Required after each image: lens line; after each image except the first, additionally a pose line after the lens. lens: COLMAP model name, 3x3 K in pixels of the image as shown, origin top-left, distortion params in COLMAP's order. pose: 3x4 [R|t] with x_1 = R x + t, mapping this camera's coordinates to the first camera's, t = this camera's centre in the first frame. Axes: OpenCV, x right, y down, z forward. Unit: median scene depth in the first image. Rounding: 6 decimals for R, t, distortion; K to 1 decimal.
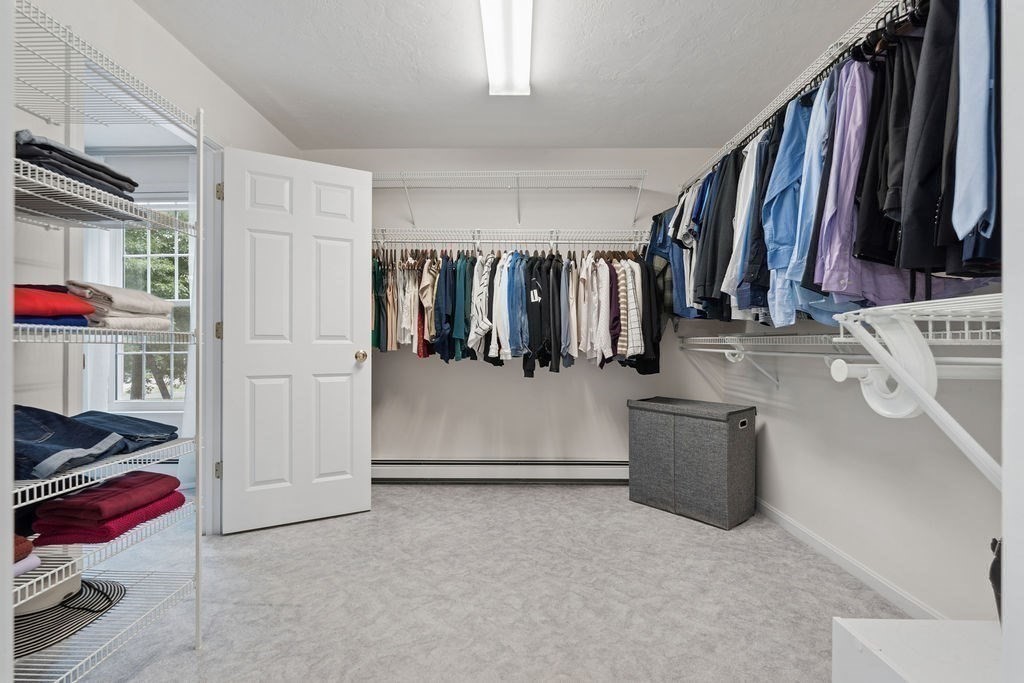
lens RADIAL K [[452.4, 0, 512.0], [0, 452.4, 341.5], [0, 0, 1]] dist [-0.002869, -0.001618]
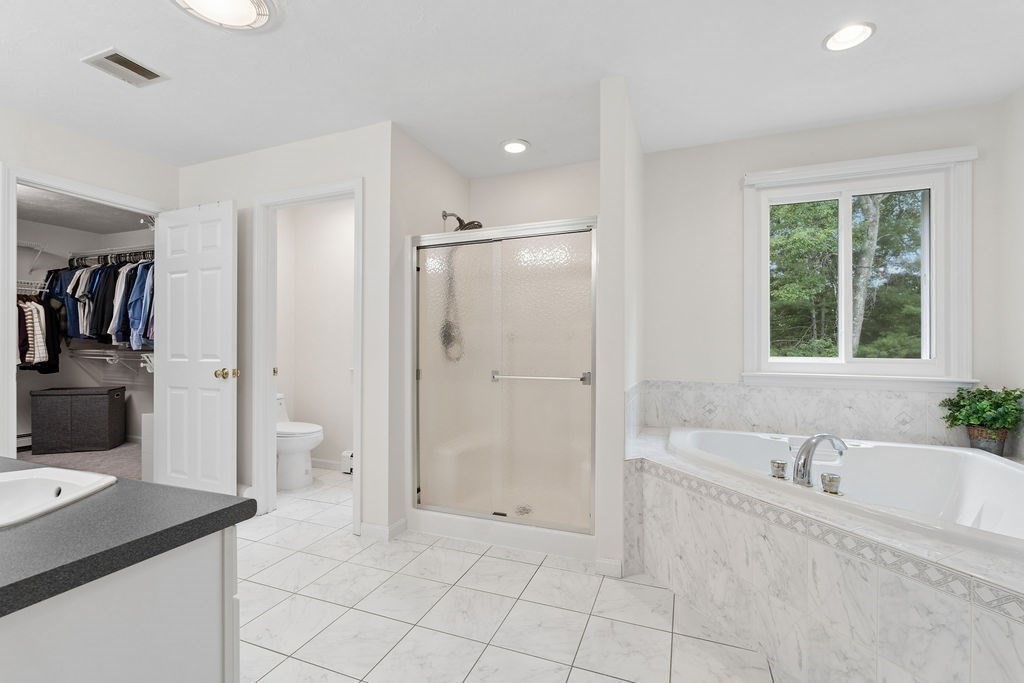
lens RADIAL K [[452.4, 0, 512.0], [0, 452.4, 341.5], [0, 0, 1]] dist [-0.002869, -0.001618]
pose [[0.362690, -0.002905, 0.931905, -0.672226], [-0.005089, 0.999974, 0.005098, -0.066577], [-0.931896, -0.006592, 0.362665, -1.268242]]
